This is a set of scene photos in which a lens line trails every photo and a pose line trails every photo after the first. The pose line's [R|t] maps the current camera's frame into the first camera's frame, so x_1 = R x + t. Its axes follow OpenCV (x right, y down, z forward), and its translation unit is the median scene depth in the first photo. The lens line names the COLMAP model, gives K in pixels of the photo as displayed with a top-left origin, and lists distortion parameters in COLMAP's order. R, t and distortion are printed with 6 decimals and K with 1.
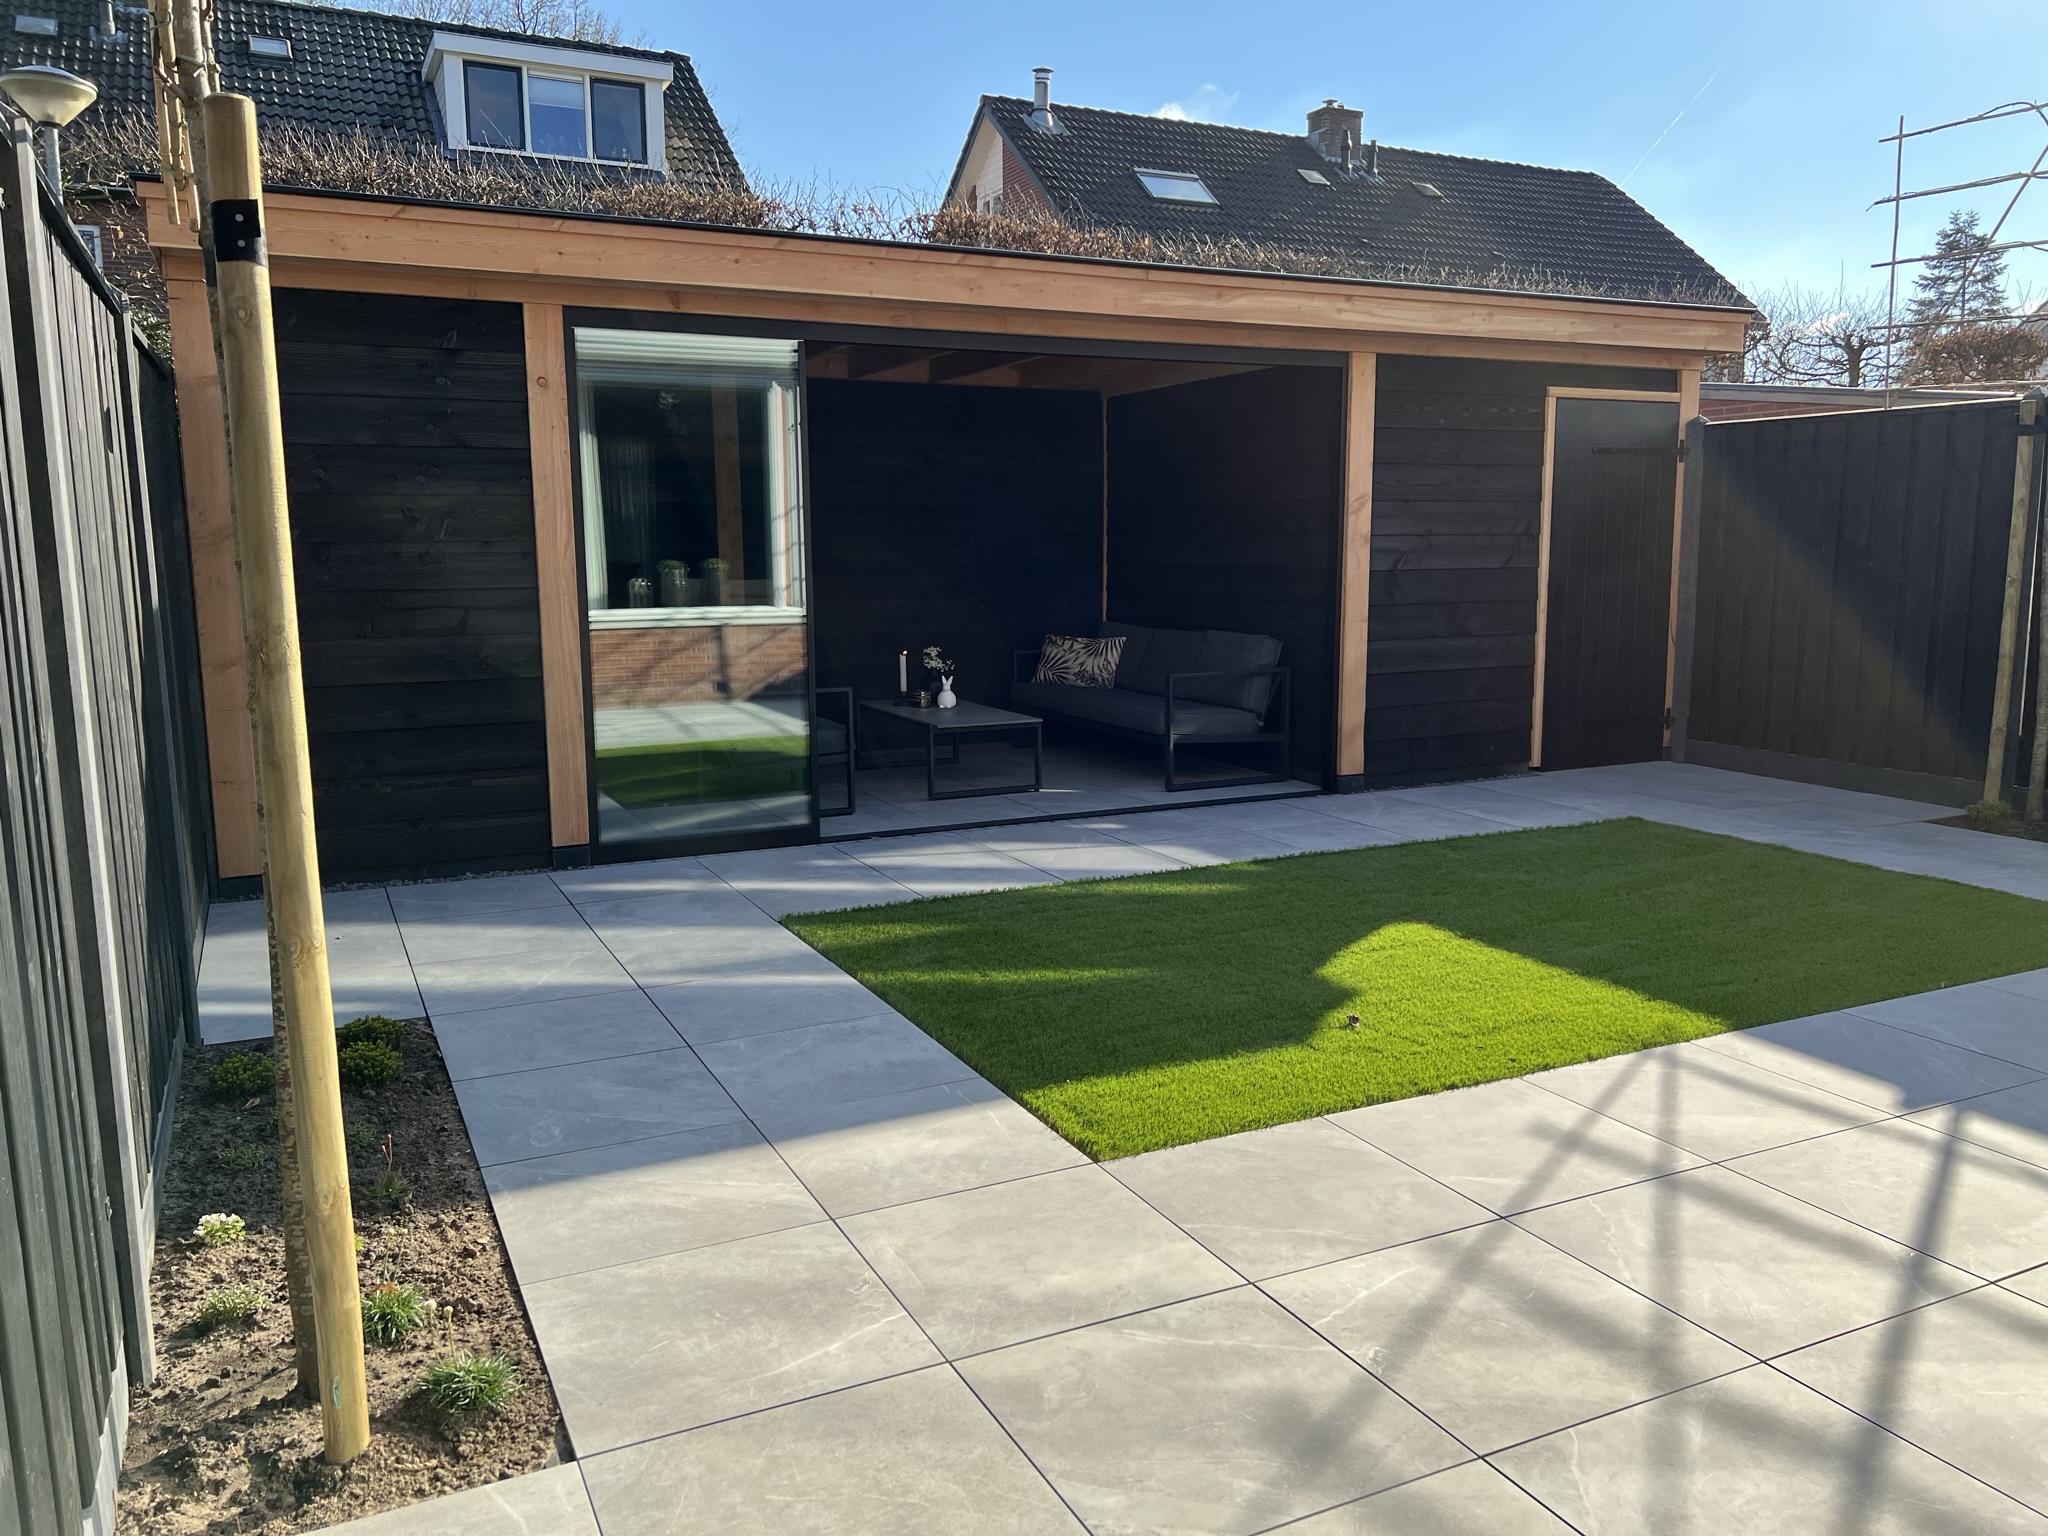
lens RADIAL K [[1522.2, 0, 1022.4], [0, 1522.2, 779.7], [0, 0, 1]] dist [0.062020, -0.059096]
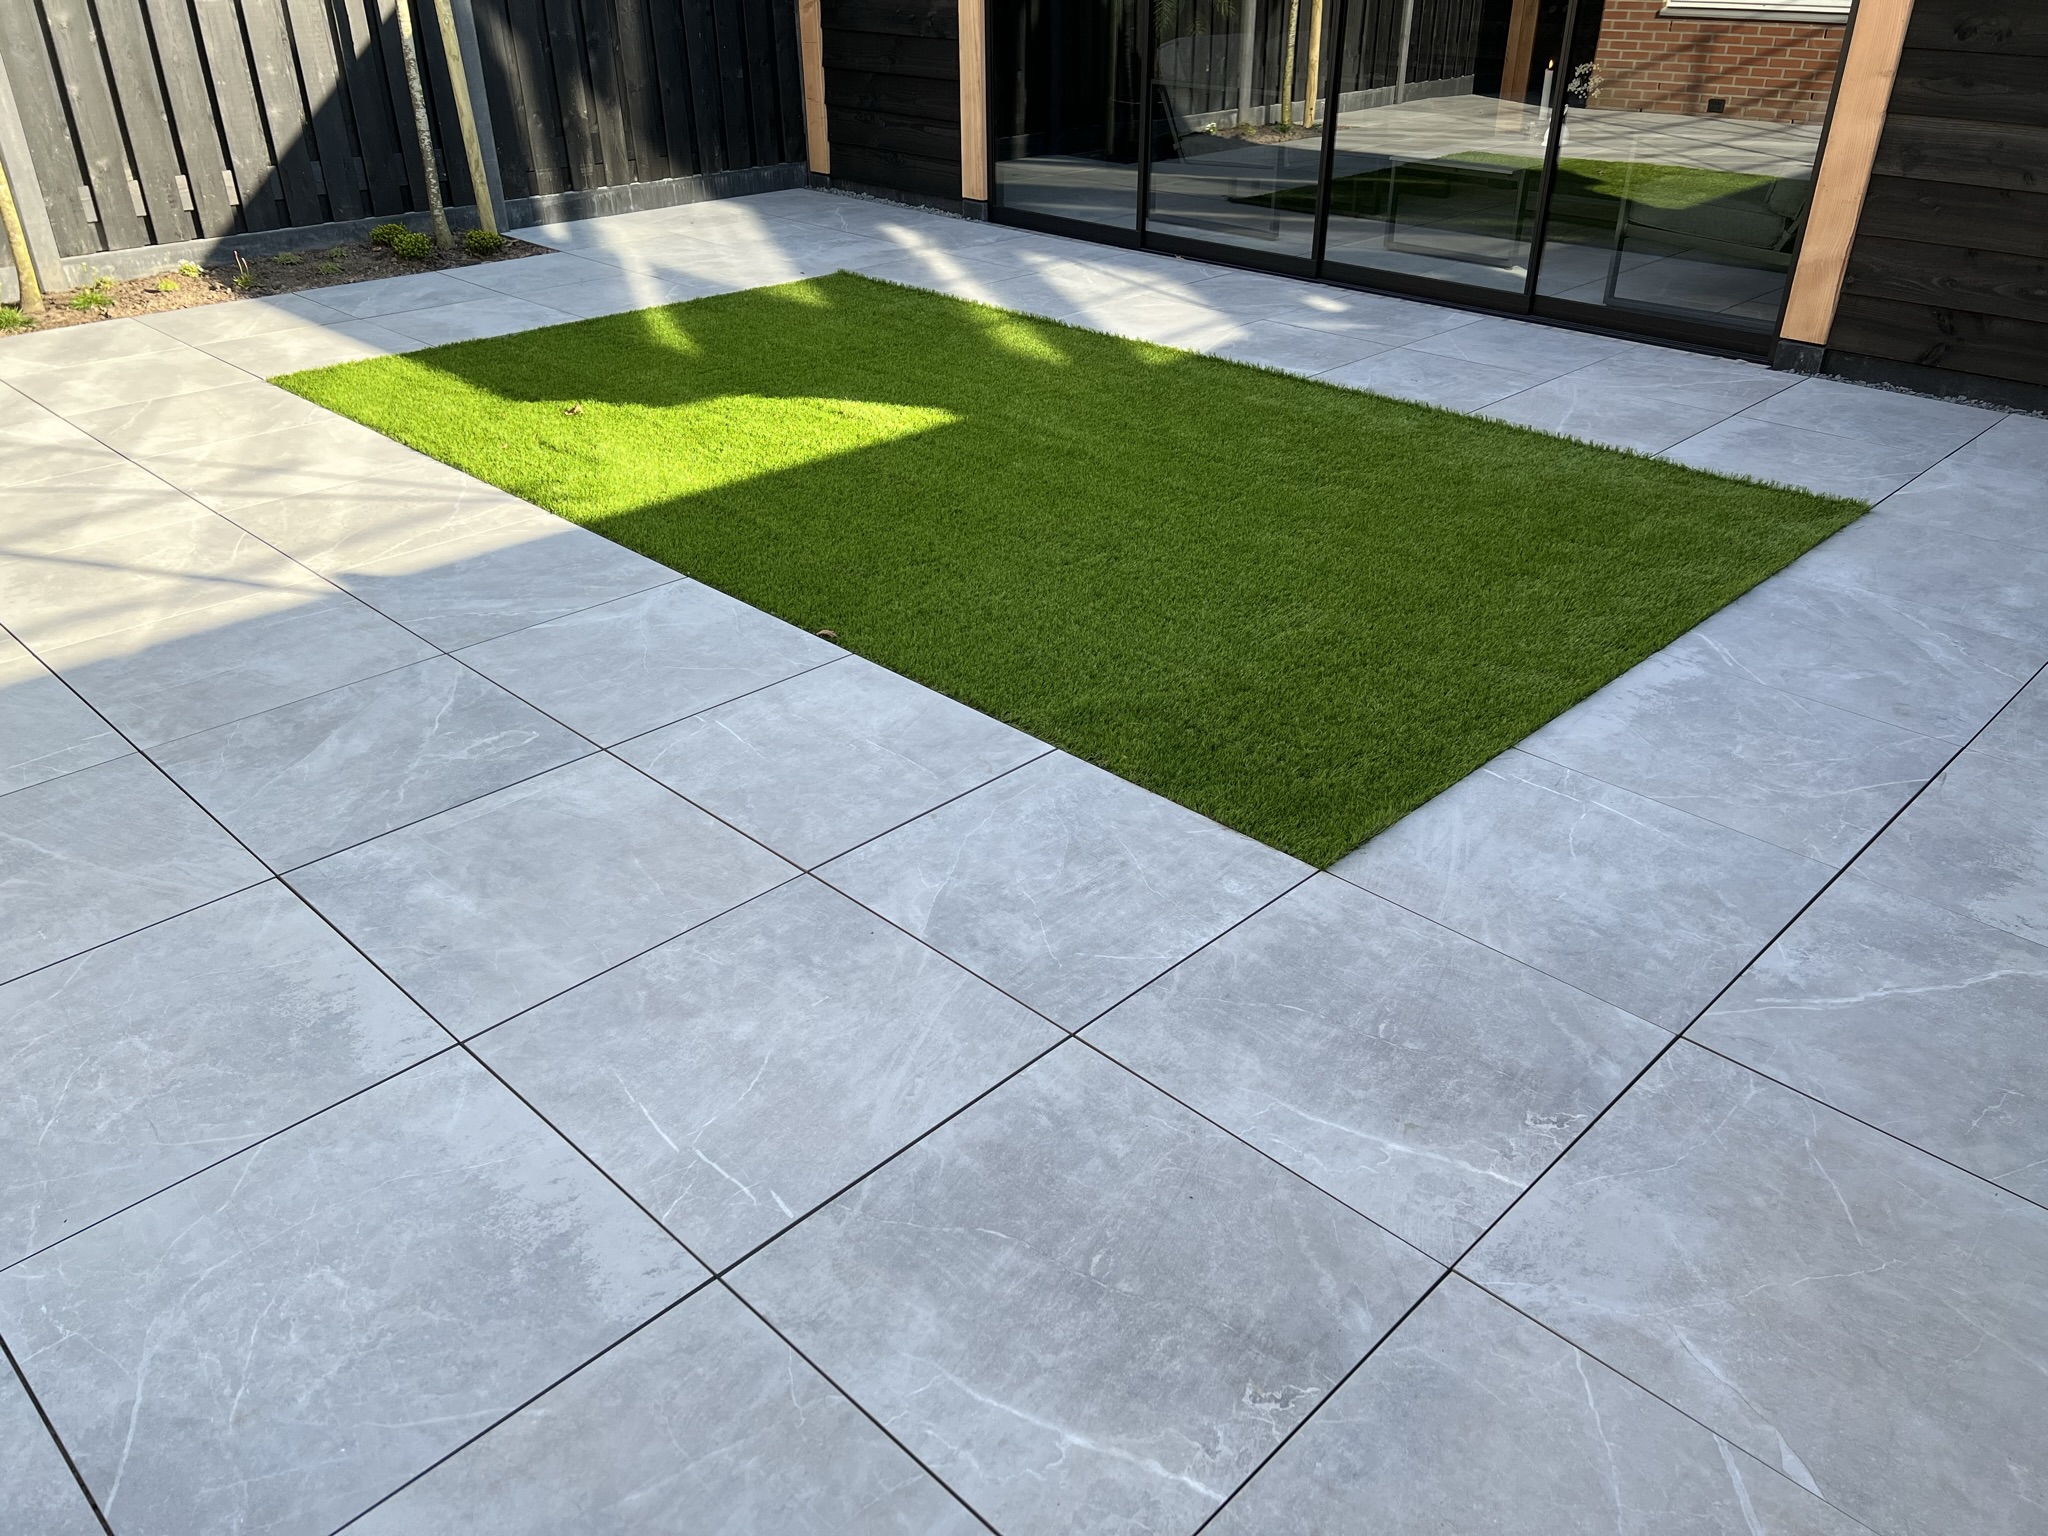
lens RADIAL K [[1524.2, 0, 1042.1], [0, 1524.2, 767.1], [0, 0, 1]] dist [0.071058, -0.084411]
pose [[0.339139, 0.467681, -0.816247, 0.770040], [-0.153760, 0.883557, 0.442362, -0.088187], [0.928085, -0.024516, 0.371560, 0.510828]]
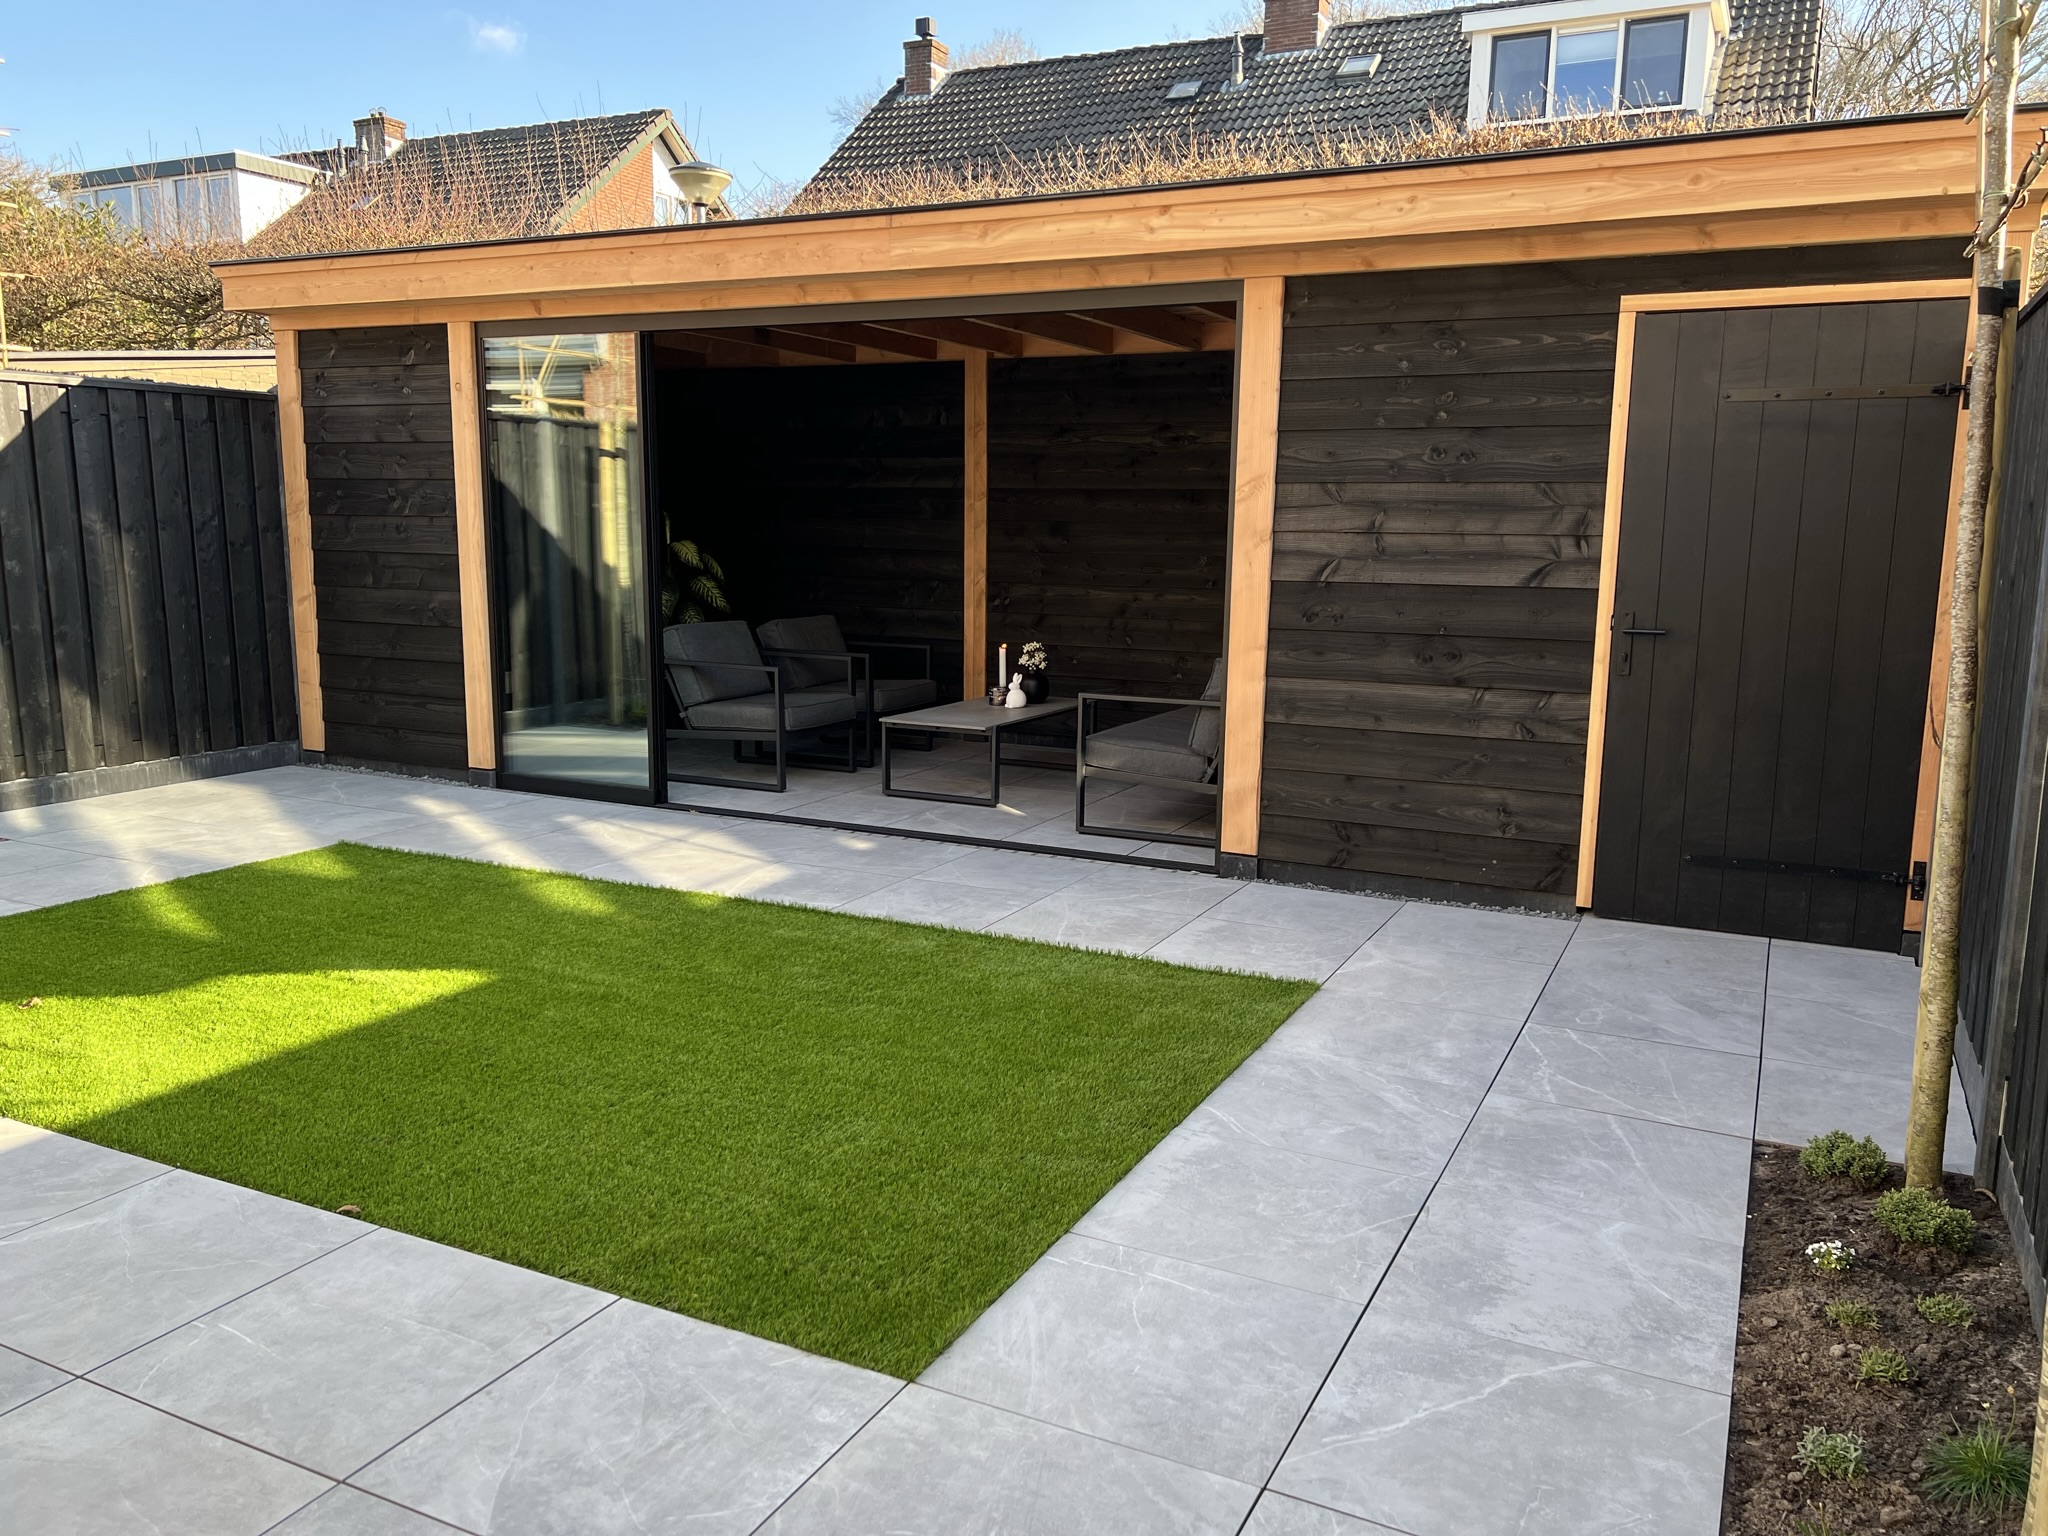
lens RADIAL K [[1522.2, 0, 1022.4], [0, 1522.2, 779.7], [0, 0, 1]] dist [0.062020, -0.059096]
pose [[0.610246, 0.148565, -0.778157, 0.783301], [-0.141793, 0.986880, 0.077218, -0.087932], [0.779420, 0.063216, 0.623305, 0.494239]]
